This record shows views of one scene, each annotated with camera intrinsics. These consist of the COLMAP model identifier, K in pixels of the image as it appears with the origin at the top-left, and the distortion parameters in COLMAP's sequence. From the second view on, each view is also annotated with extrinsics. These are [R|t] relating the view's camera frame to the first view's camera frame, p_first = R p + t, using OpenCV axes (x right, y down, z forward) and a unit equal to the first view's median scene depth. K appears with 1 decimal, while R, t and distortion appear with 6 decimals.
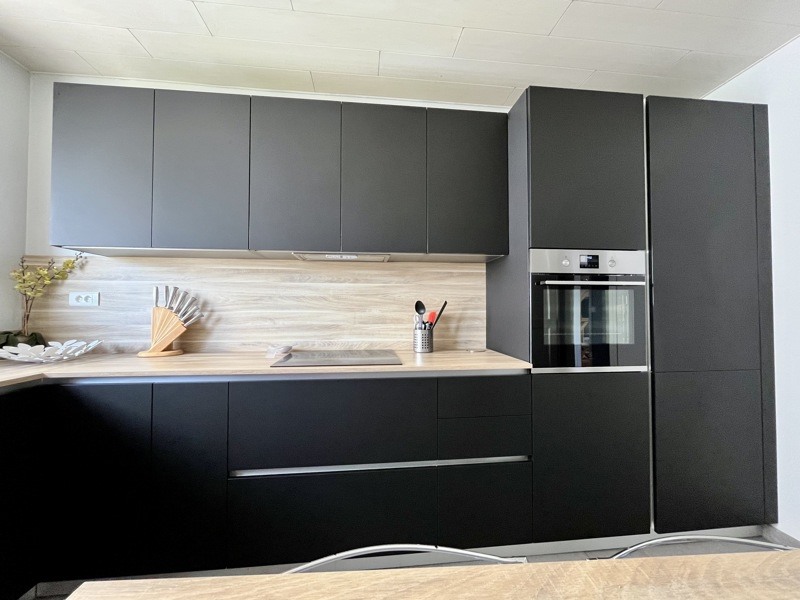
lens RADIAL K [[323.1, 0, 399.7], [0, 323.1, 301.4], [0, 0, 1]] dist [-0.002189, 0.000088]
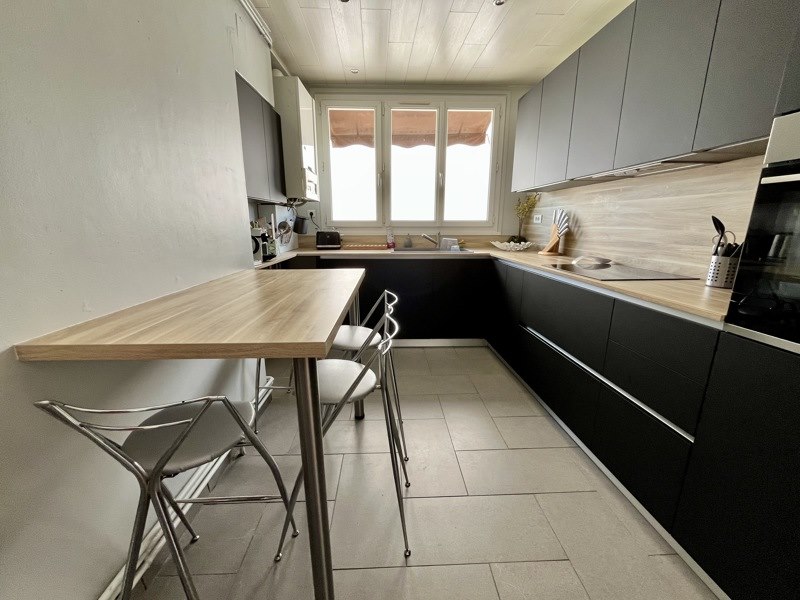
lens RADIAL K [[323.1, 0, 398.0], [0, 323.1, 300.3], [0, 0, 1]] dist [-0.002189, 0.000088]
pose [[-0.049007, 0.232483, -0.971365, 0.824309], [0.016846, 0.972588, 0.231925, 0.003192], [0.998656, -0.004997, -0.051579, 0.300347]]
